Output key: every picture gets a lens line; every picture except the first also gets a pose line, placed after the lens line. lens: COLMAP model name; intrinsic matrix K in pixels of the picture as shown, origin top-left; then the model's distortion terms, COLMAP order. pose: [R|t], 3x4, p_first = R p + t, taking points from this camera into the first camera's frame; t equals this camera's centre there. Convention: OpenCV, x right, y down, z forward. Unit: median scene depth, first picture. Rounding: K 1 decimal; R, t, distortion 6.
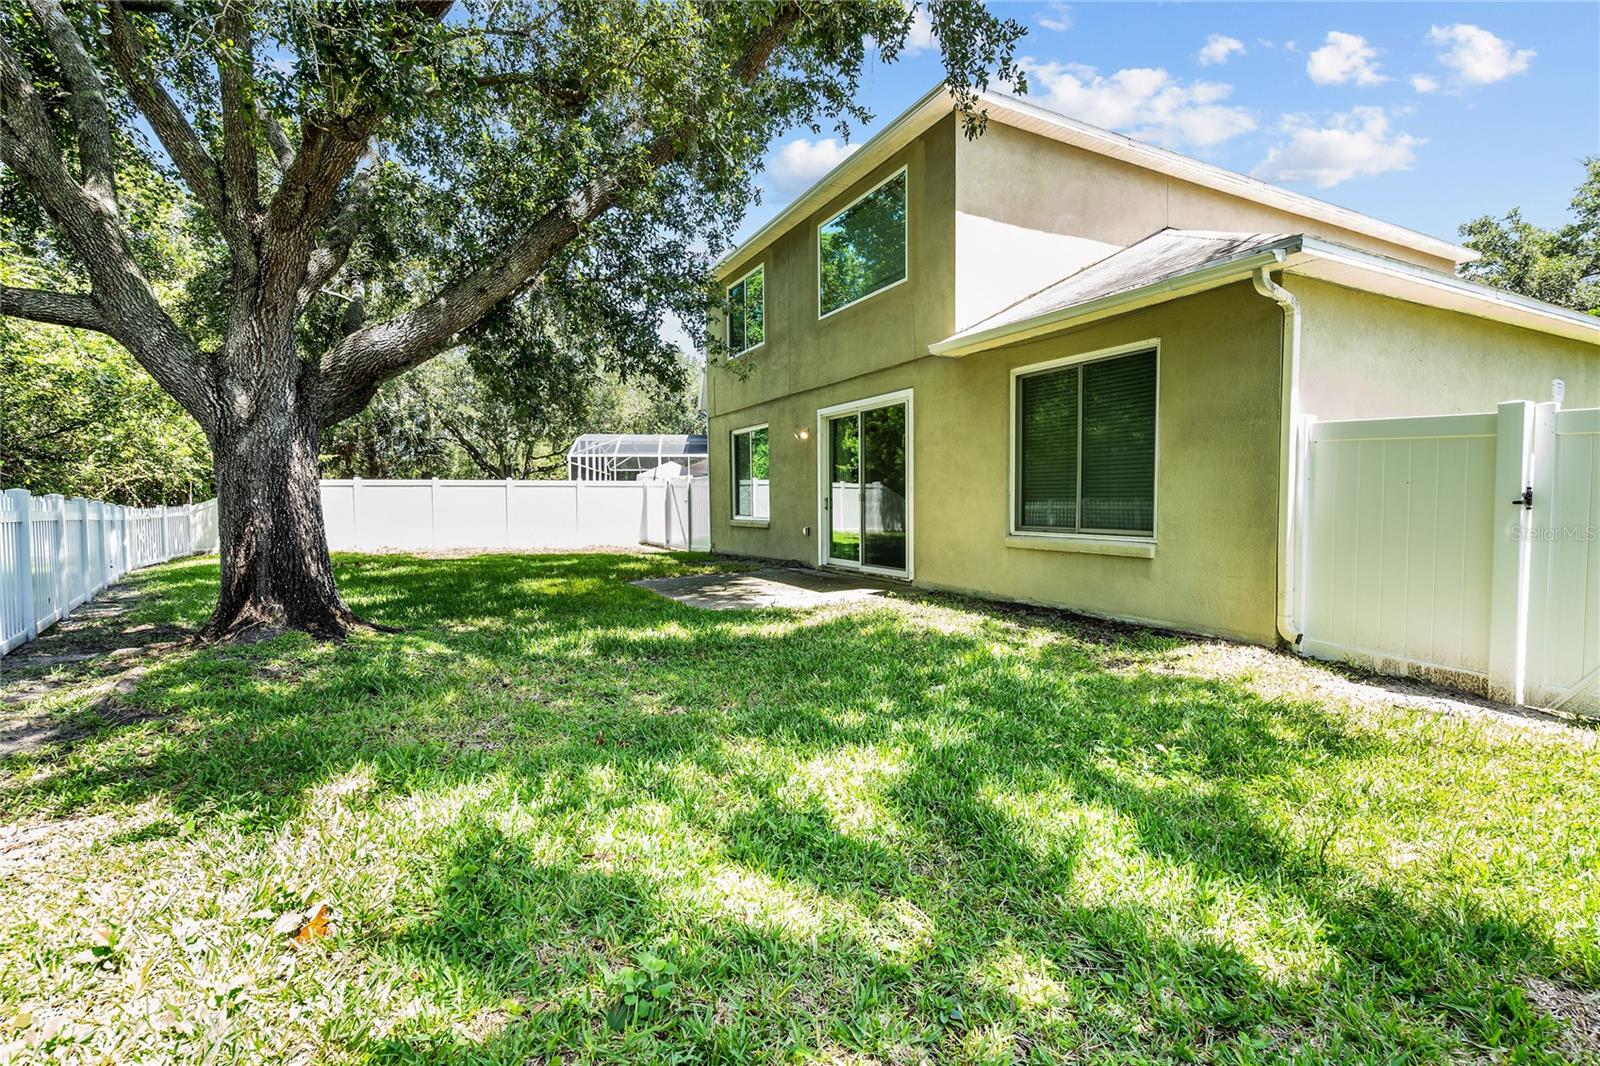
lens RADIAL K [[744.4, 0, 802.0], [0, 744.4, 526.3], [0, 0, 1]] dist [-0.000318, 0.000402]
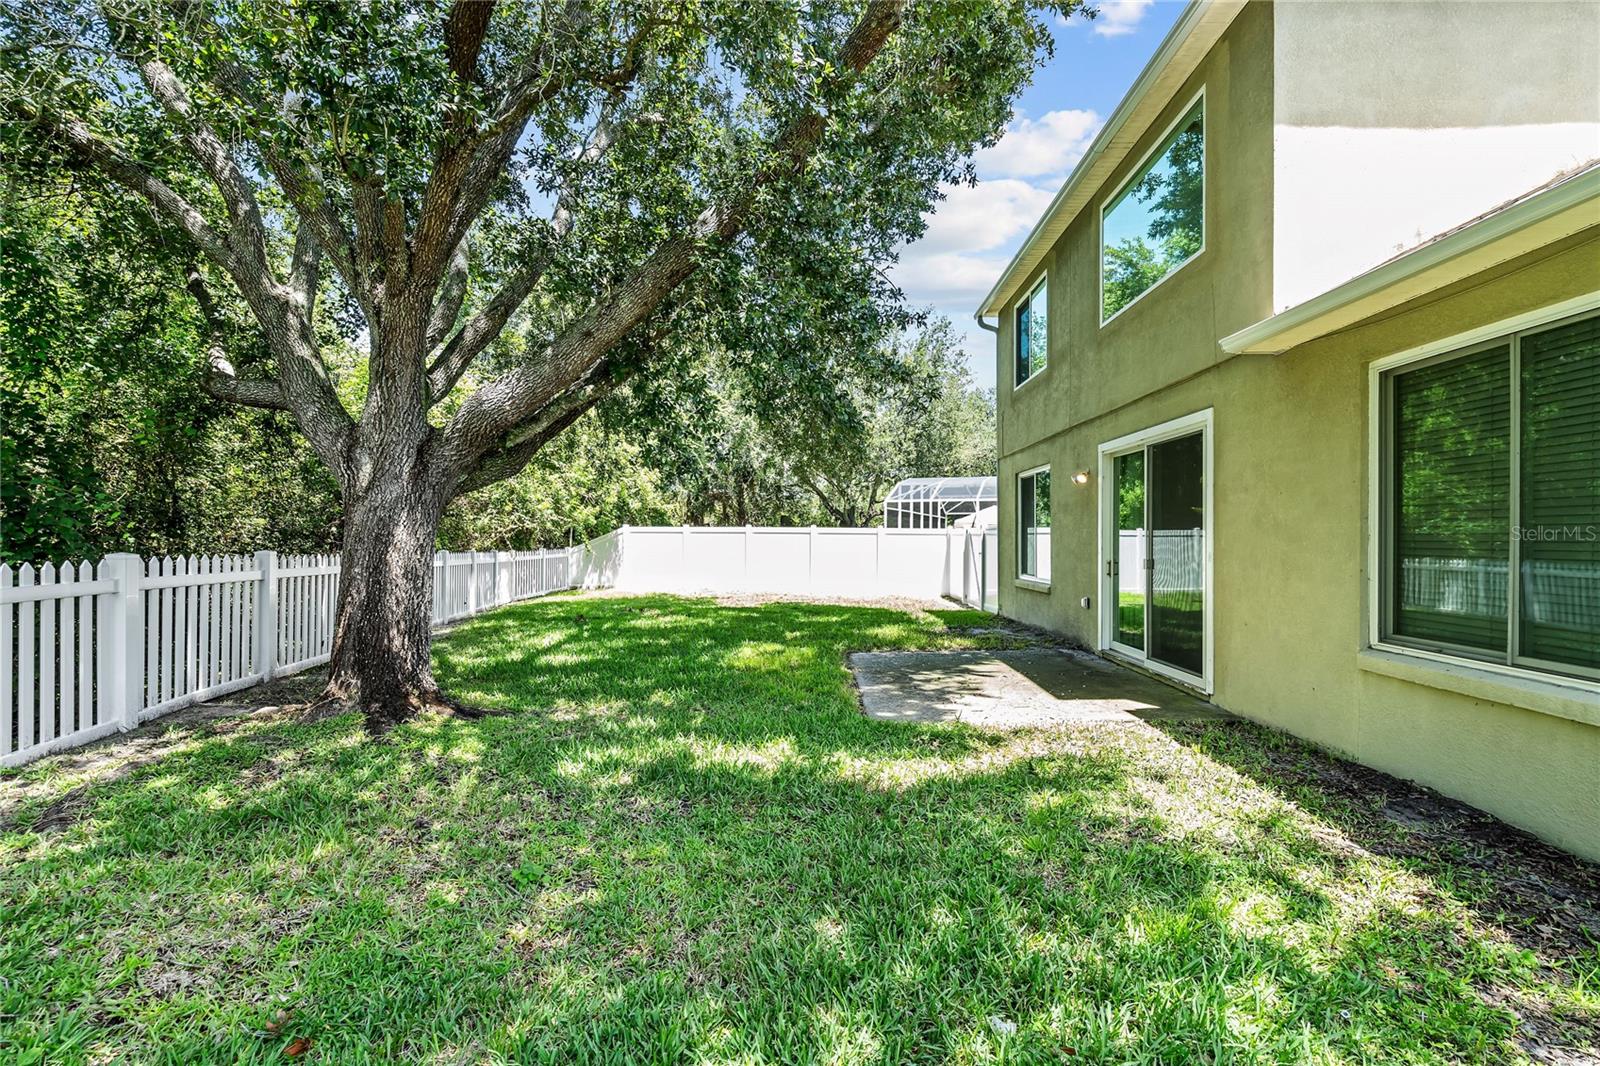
lens RADIAL K [[729.4, 0, 800.0], [0, 729.4, 533.0], [0, 0, 1]] dist [-0.001337, 0.000366]
pose [[0.875446, 0.008005, -0.483250, 0.141181], [-0.028803, 0.998950, -0.035631, -0.037880], [0.482457, 0.045112, 0.874757, 0.248829]]
